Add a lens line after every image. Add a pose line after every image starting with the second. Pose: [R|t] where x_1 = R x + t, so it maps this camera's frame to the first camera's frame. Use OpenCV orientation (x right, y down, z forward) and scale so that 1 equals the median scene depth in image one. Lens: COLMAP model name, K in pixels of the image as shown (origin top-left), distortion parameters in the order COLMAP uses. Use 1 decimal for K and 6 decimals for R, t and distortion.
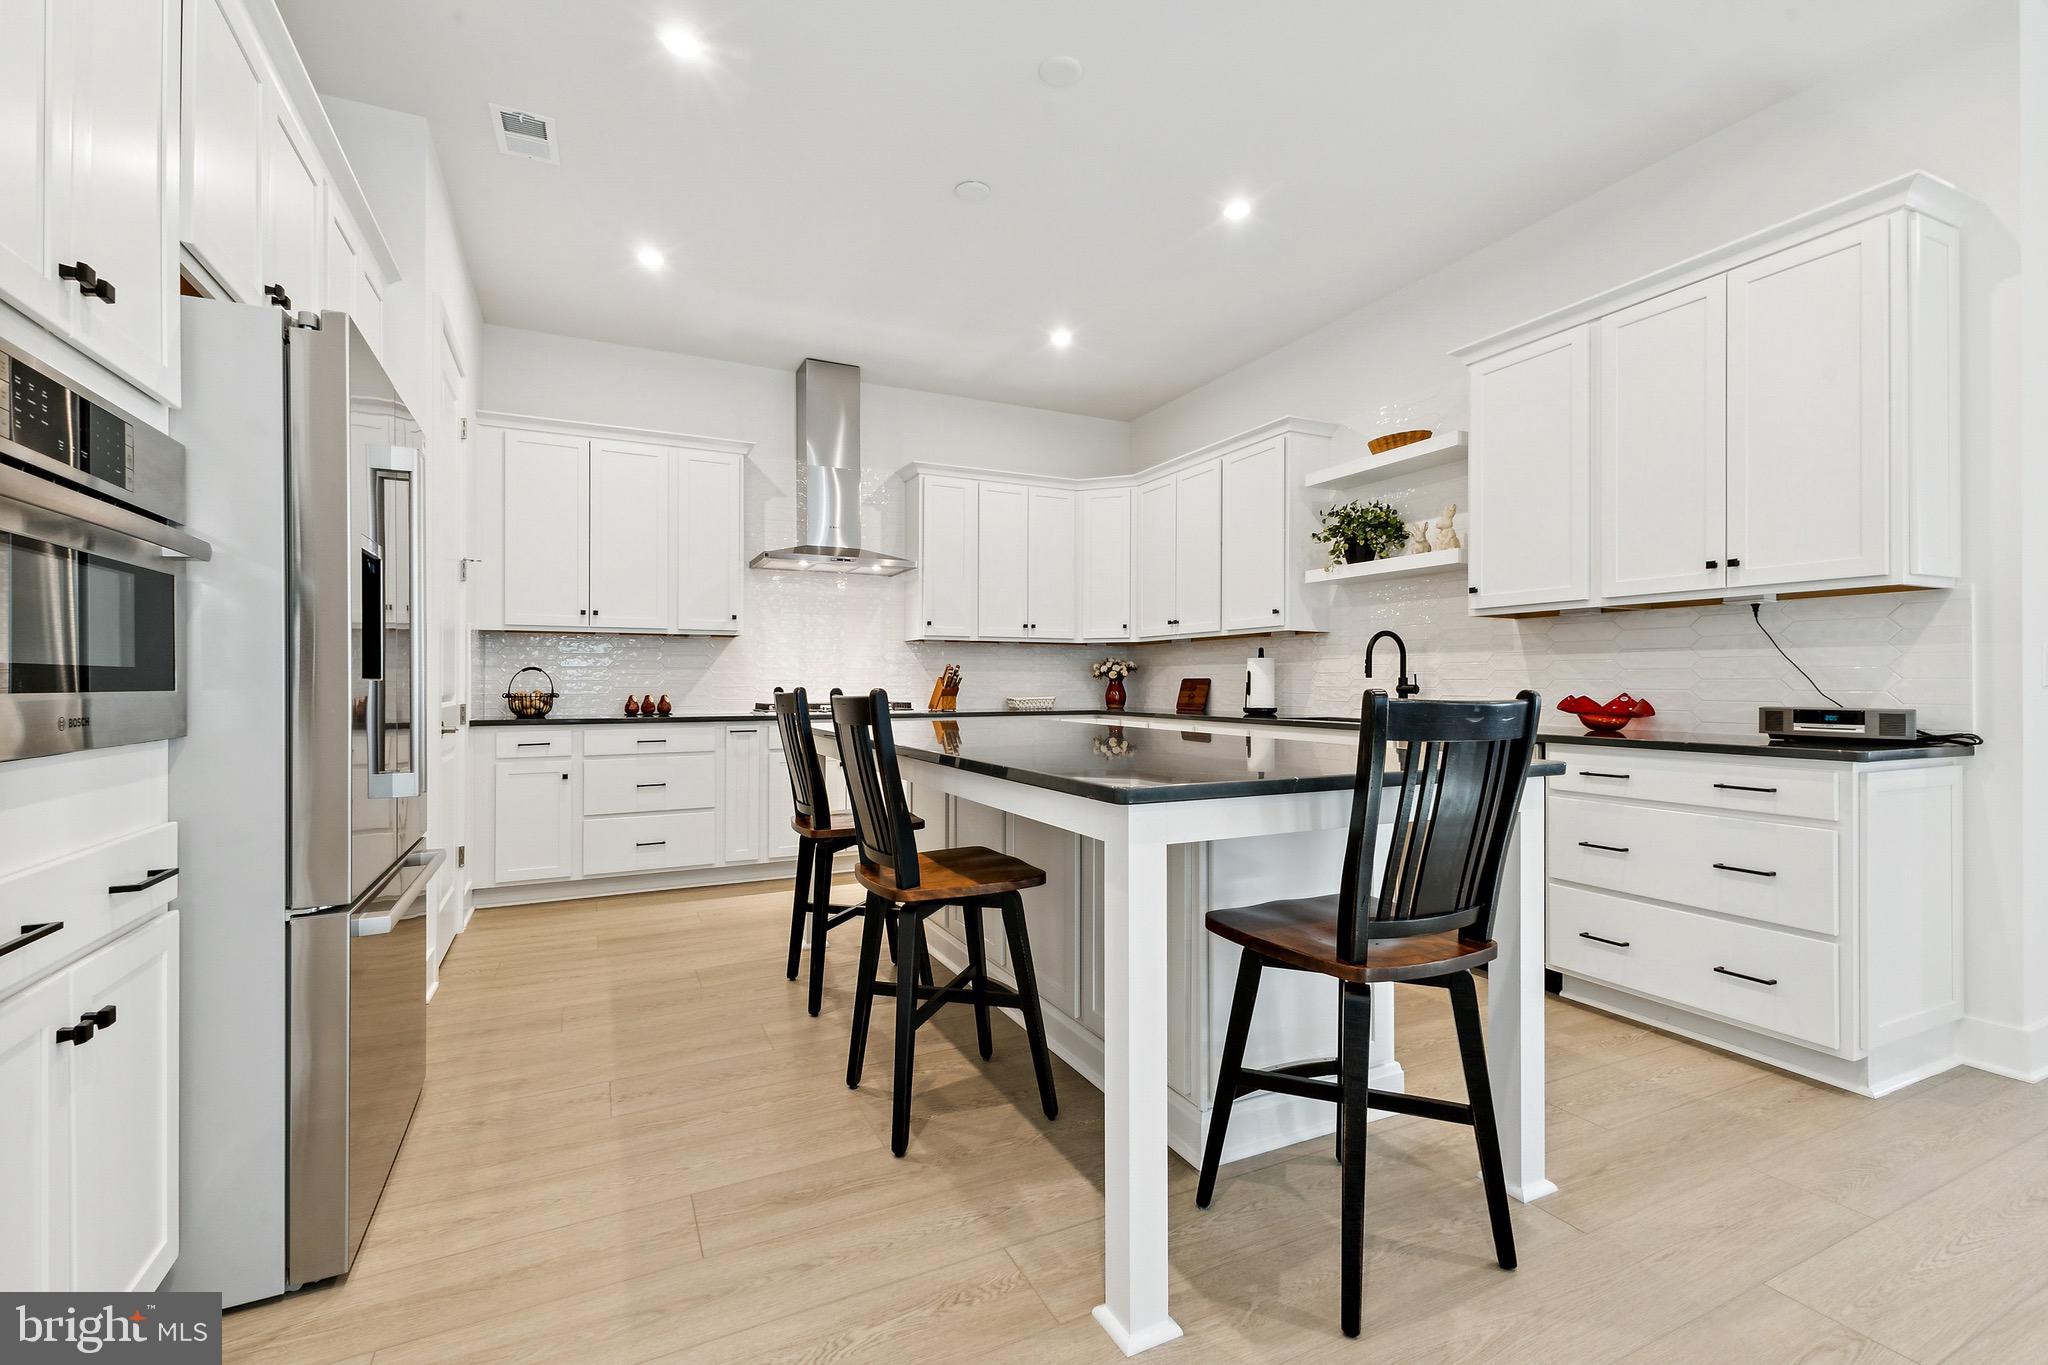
lens RADIAL K [[895.9, 0, 1025.9], [0, 895.9, 679.4], [0, 0, 1]] dist [0.012108, 0.000855]
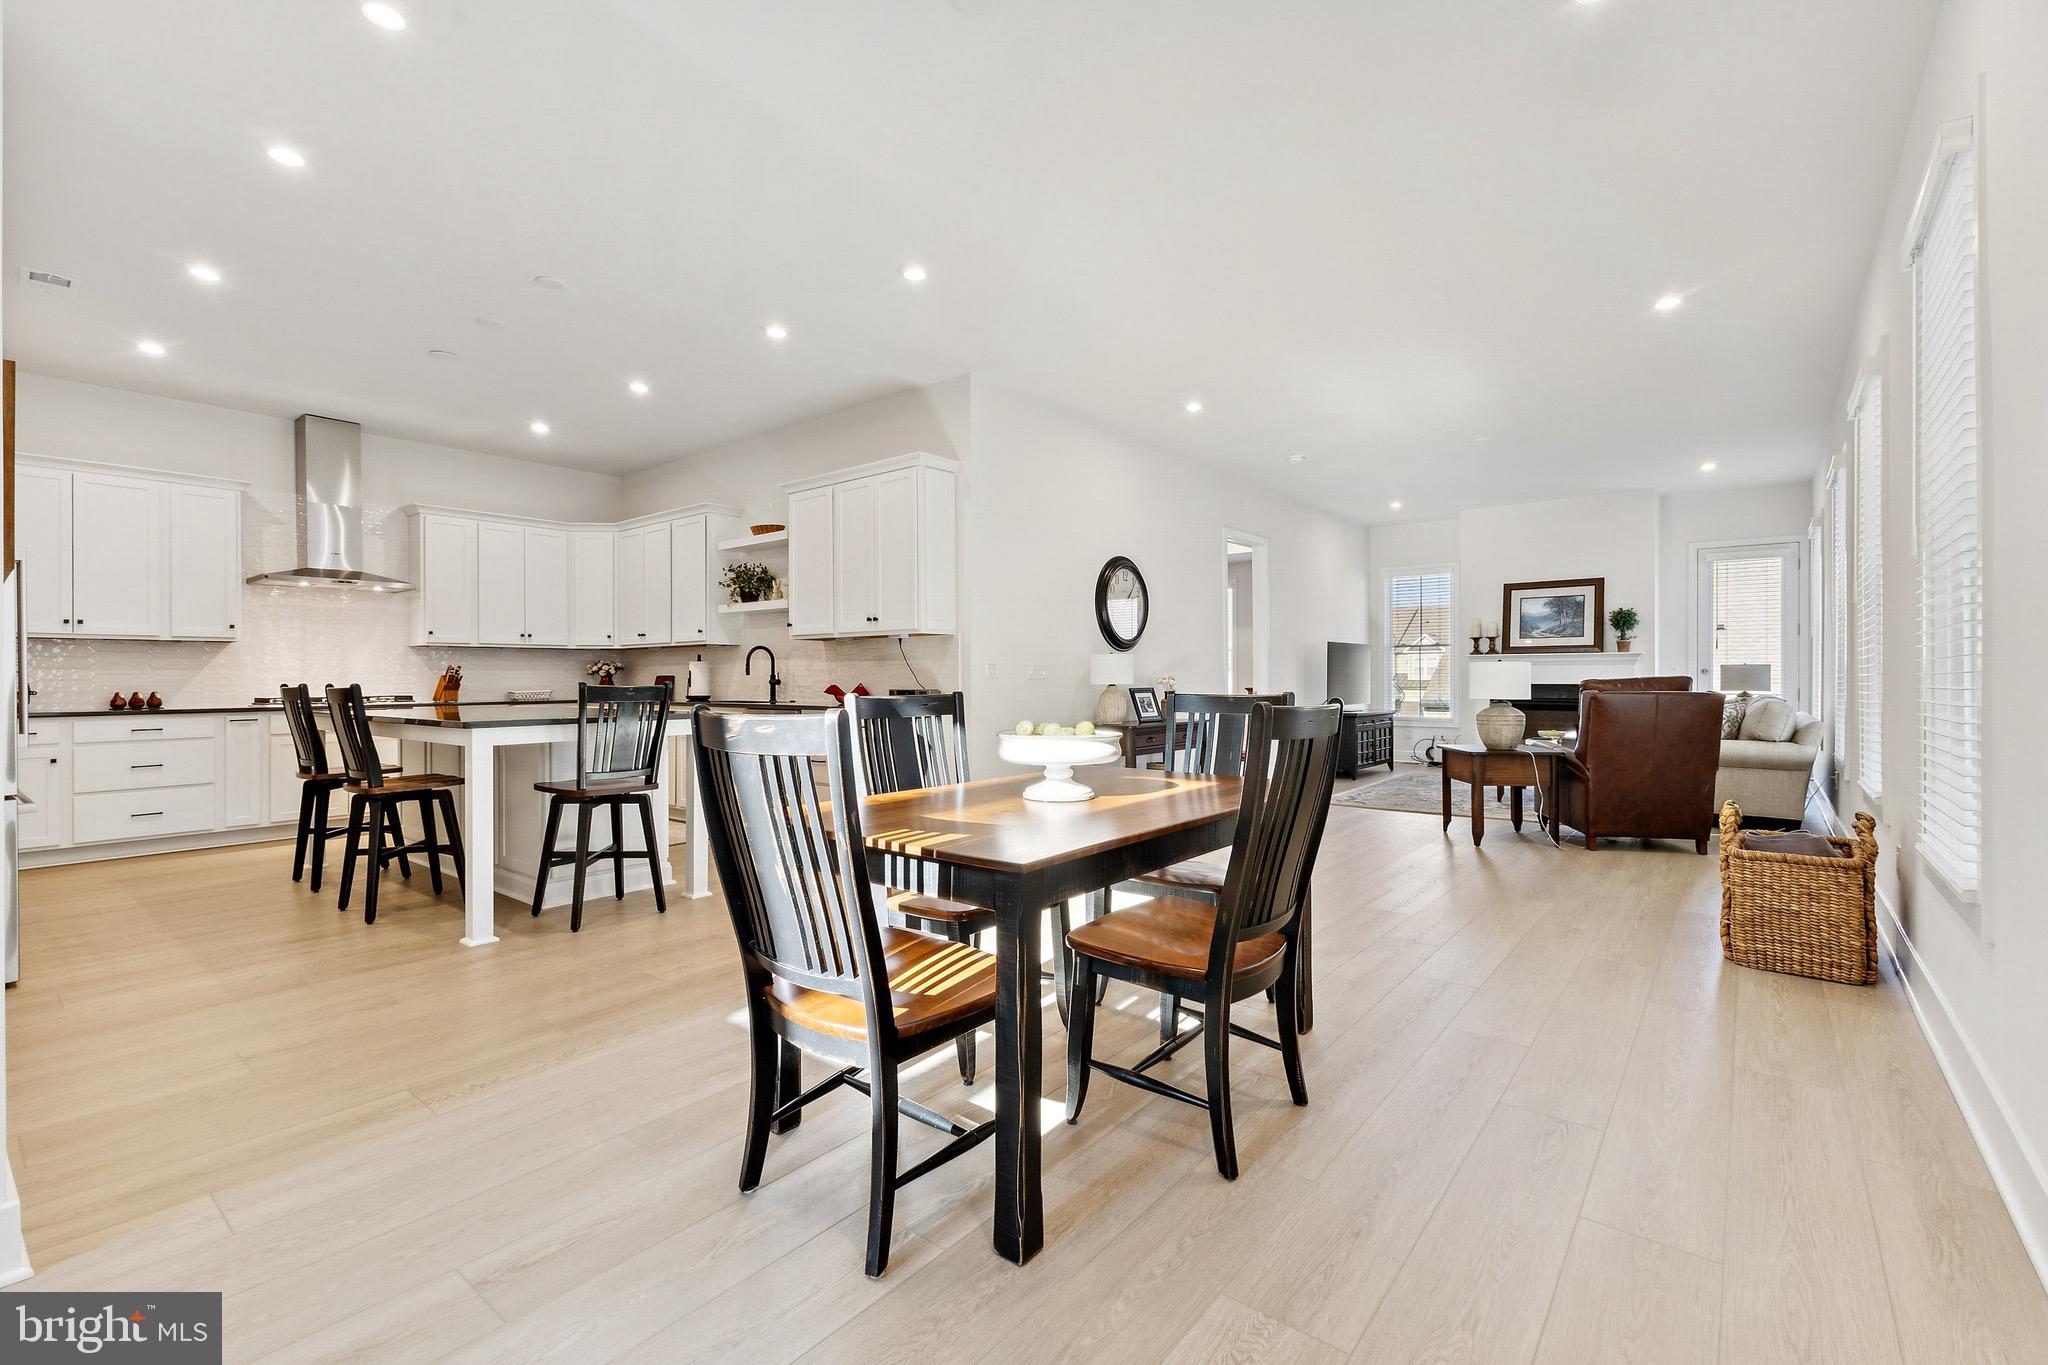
lens RADIAL K [[895.9, 0, 1027.6], [0, 895.9, 676.7], [0, 0, 1]] dist [0.012108, 0.000855]
pose [[0.908134, -0.004044, 0.418661, 0.136698], [0.002663, 0.999989, 0.003881, -0.003790], [-0.418672, -0.002410, 0.908134, -0.553966]]
